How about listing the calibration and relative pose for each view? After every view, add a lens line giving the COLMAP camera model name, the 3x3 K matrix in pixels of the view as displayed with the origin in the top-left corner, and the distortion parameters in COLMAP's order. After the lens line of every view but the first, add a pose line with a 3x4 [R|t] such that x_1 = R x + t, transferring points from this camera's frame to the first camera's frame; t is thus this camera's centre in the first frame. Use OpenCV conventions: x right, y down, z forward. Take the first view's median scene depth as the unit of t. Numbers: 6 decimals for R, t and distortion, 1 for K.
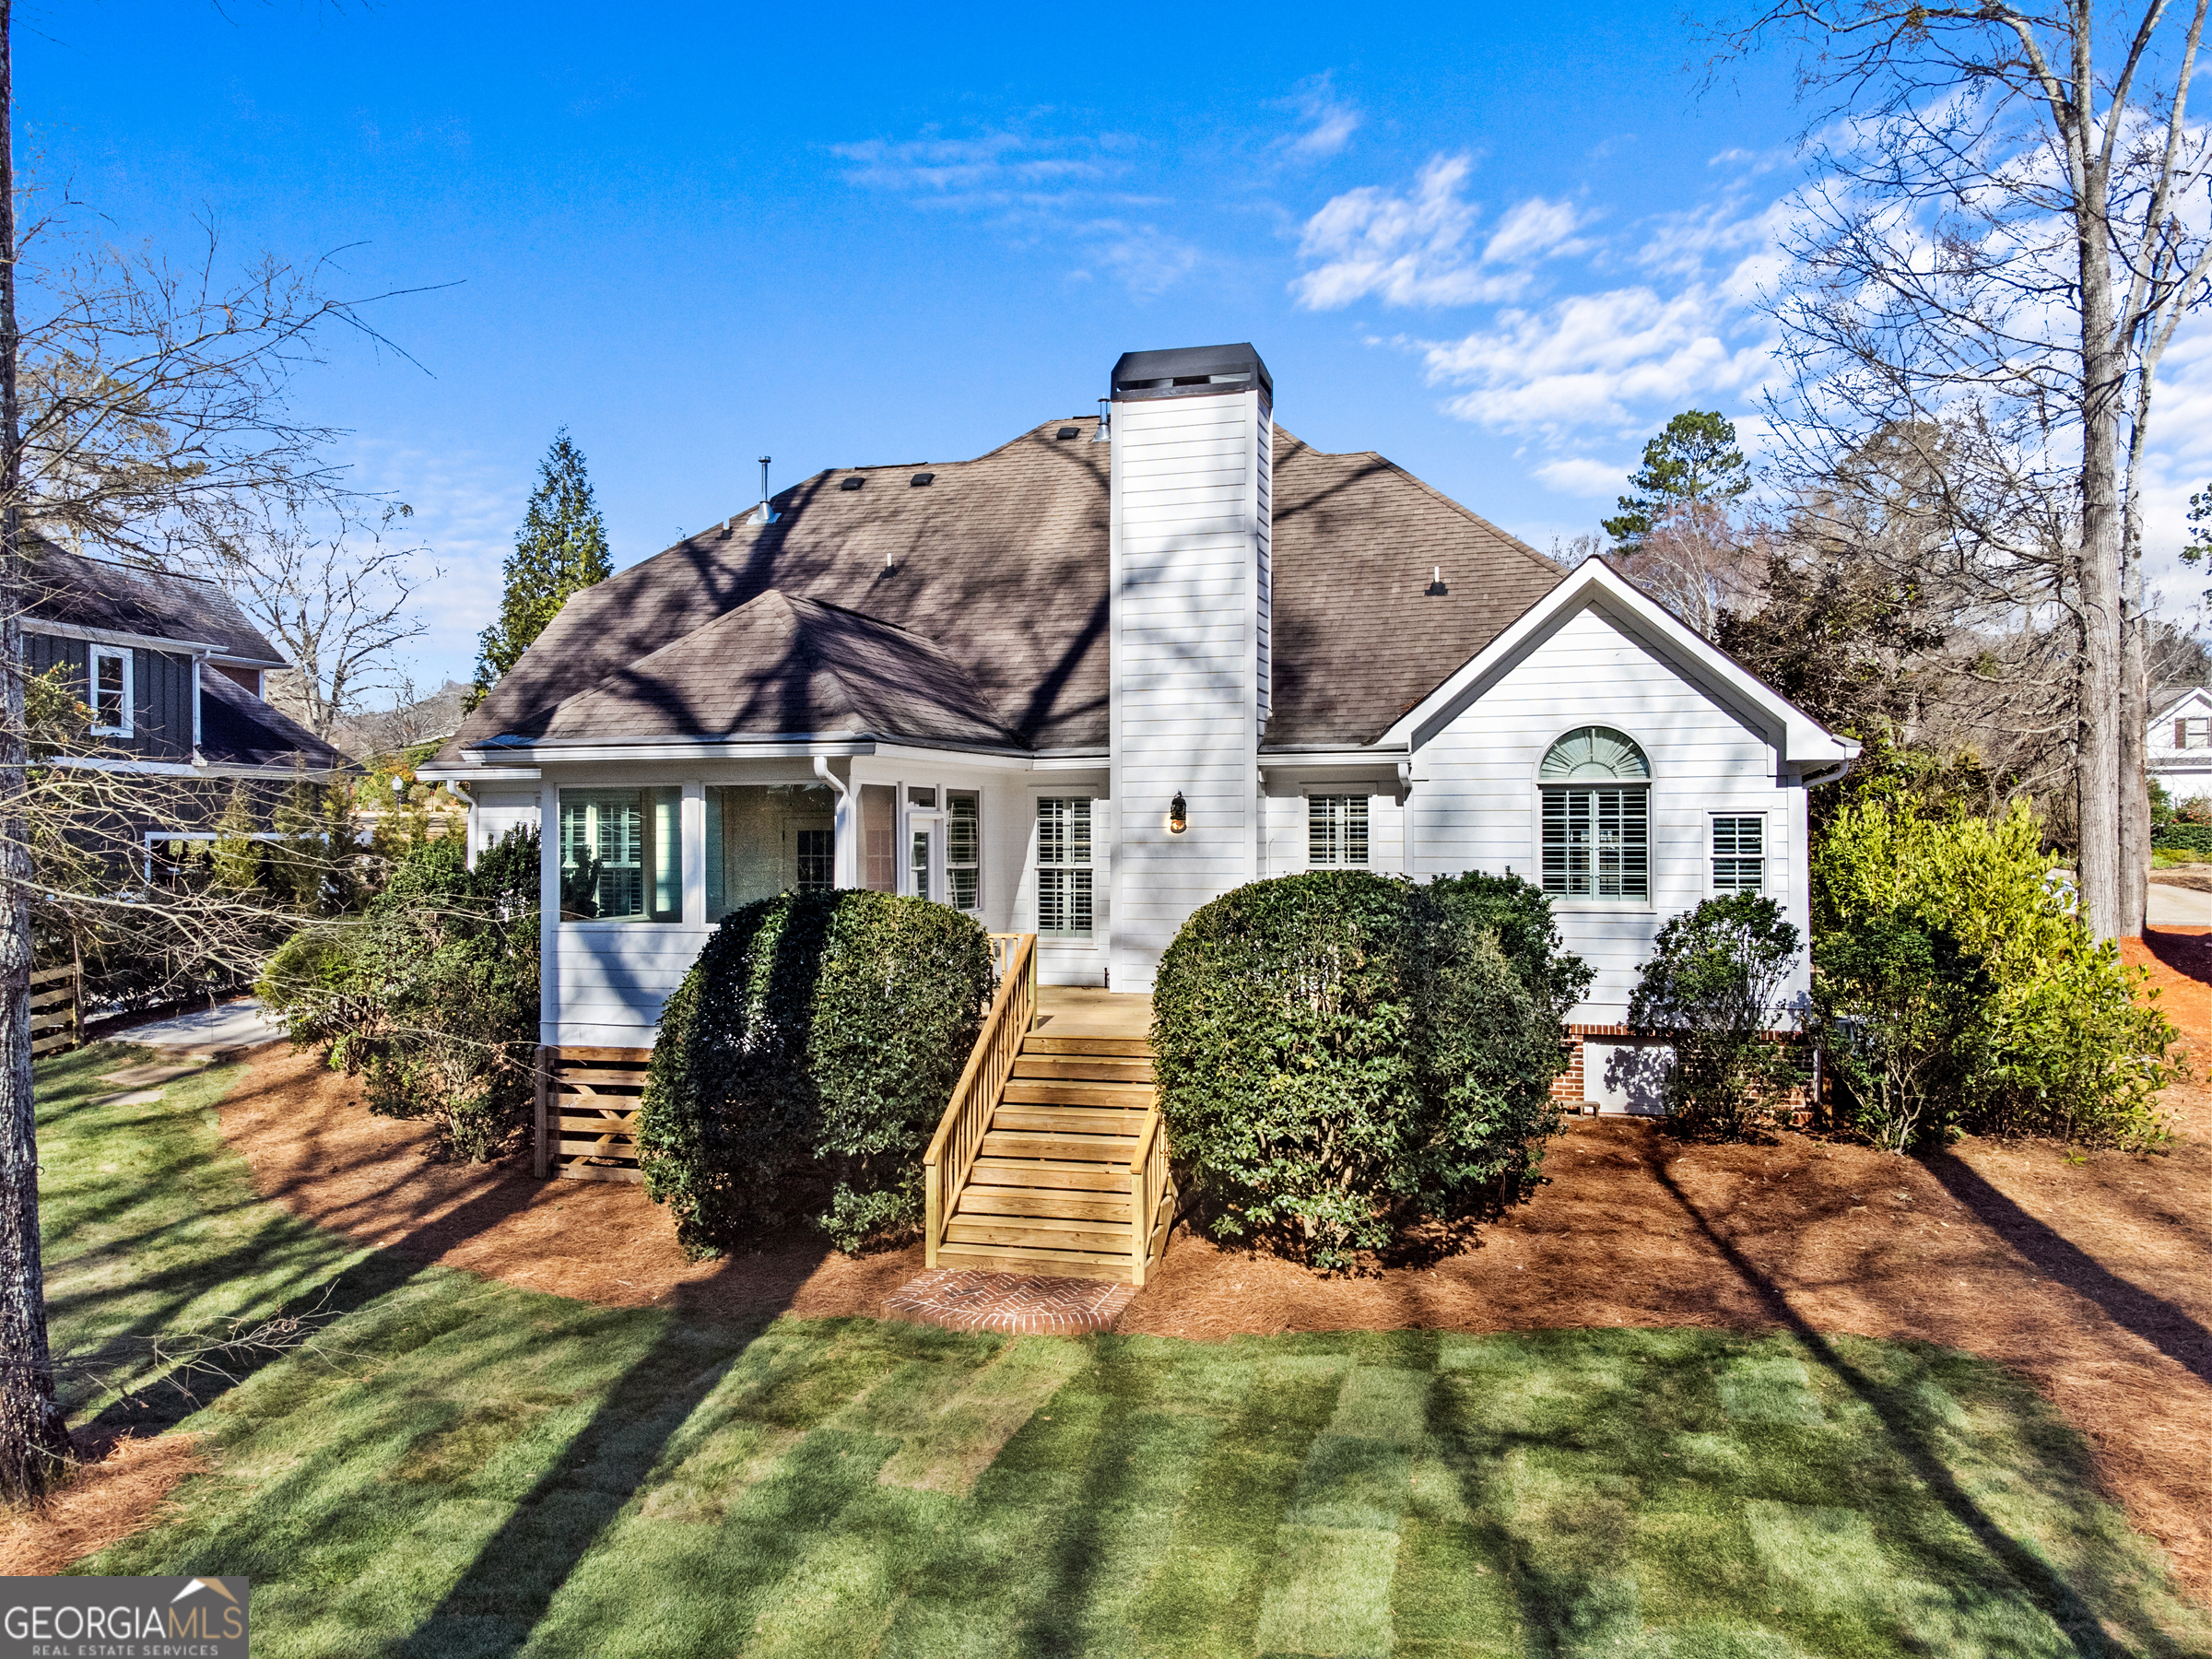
lens RADIAL K [[1689.6, 0, 1106.0], [0, 1689.6, 829.5], [0, 0, 1]] dist [0.002648, 0.000838]
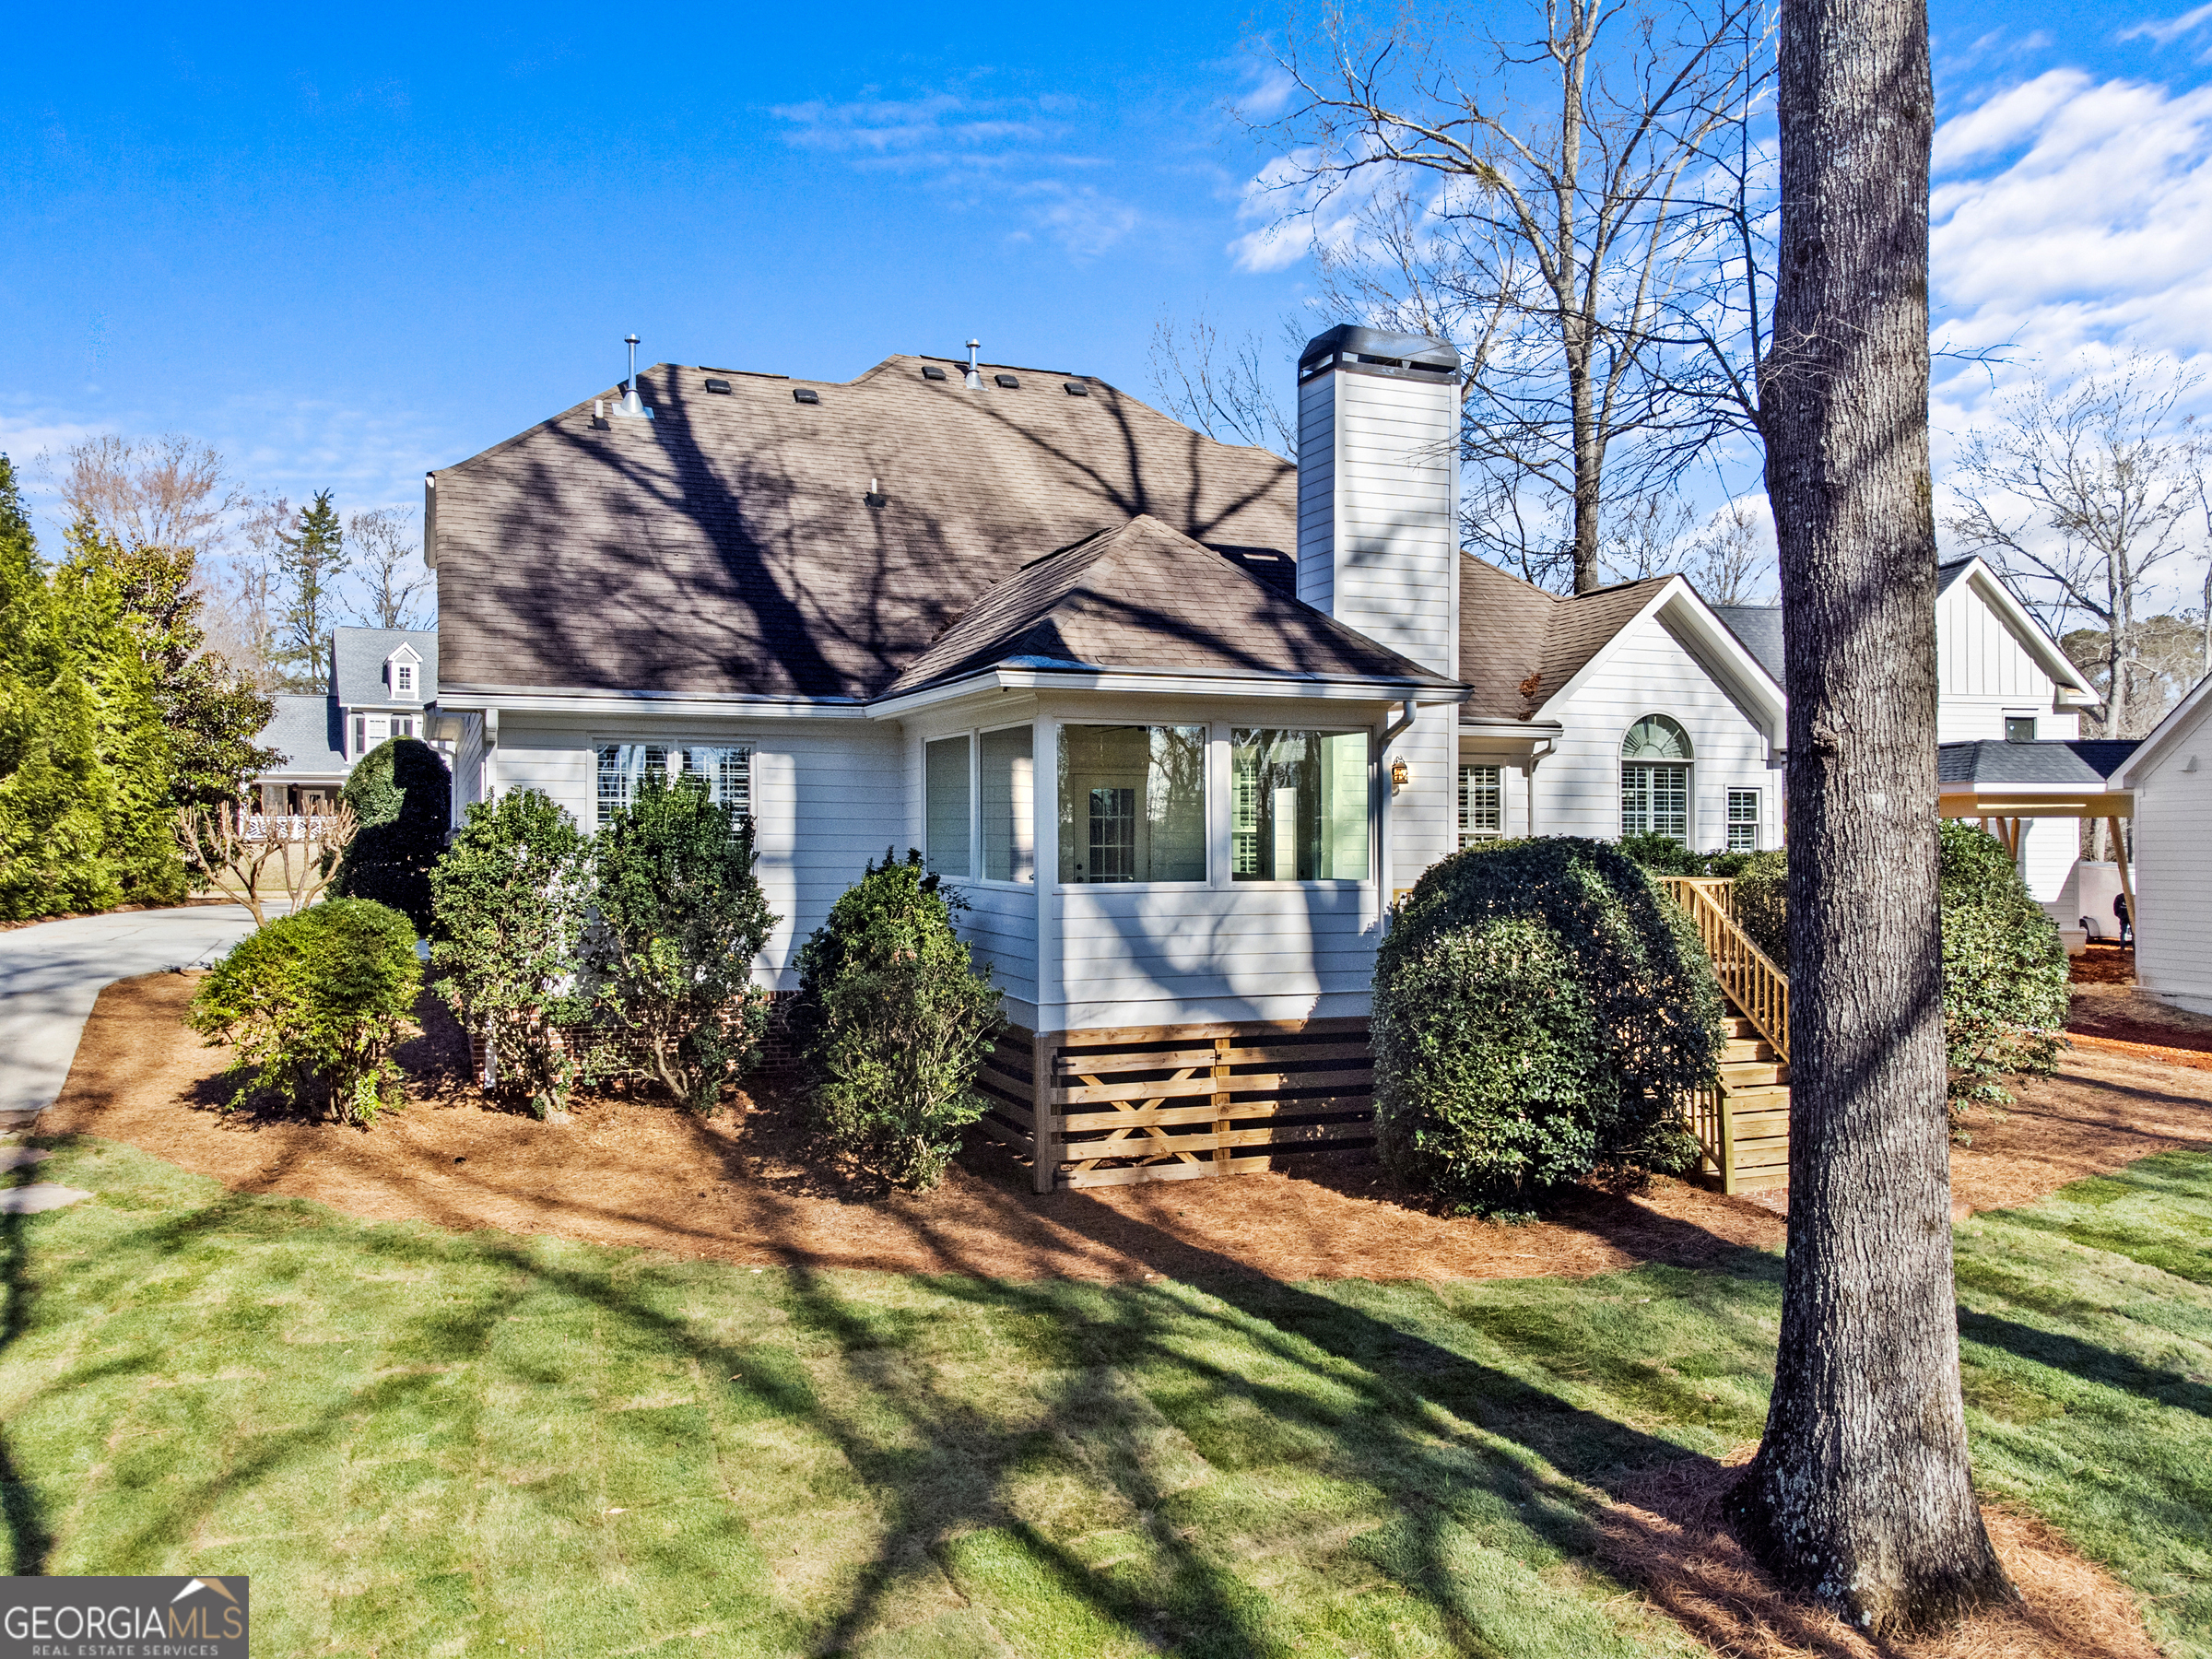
lens RADIAL K [[1634.5, 0, 1106.0], [0, 1634.5, 829.5], [0, 0, 1]] dist [0.194718, 0.000214]
pose [[0.757912, 0.008072, 0.652307, -0.801340], [-0.004185, 0.999963, -0.007512, 0.032245], [-0.652343, 0.002964, 0.757918, 0.350133]]
